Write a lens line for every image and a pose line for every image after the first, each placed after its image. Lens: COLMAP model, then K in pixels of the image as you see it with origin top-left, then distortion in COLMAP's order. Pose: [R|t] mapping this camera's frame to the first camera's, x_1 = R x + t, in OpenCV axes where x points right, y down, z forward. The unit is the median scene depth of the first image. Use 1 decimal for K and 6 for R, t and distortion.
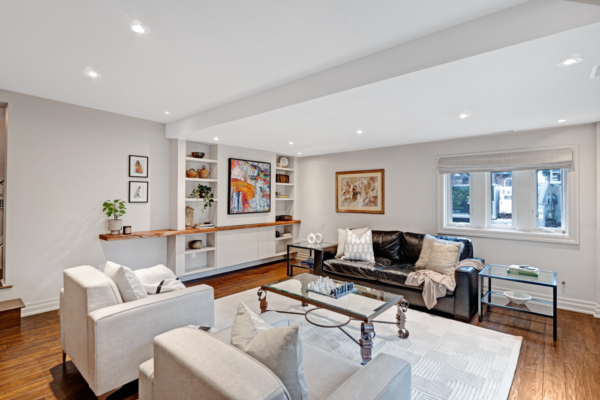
lens RADIAL K [[300.6, 0, 298.9], [0, 300.6, 196.7], [0, 0, 1]] dist [-0.008905, -0.002953]
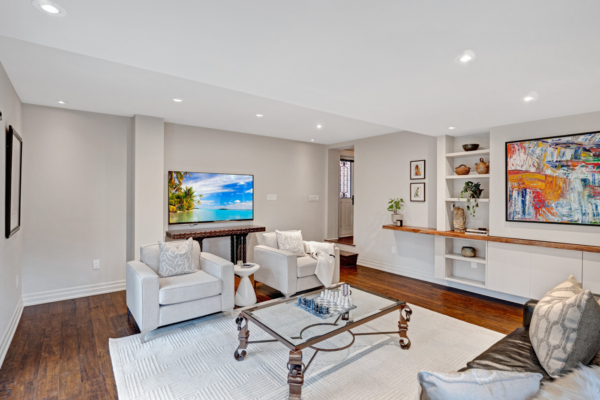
lens RADIAL K [[300.6, 0, 299.5], [0, 300.6, 199.1], [0, 0, 1]] dist [-0.008905, -0.002953]
pose [[-0.198723, 0.010917, -0.979995, 0.562301], [0.001595, 0.999940, 0.010816, -0.002000], [0.980054, 0.000587, -0.198728, 0.656140]]
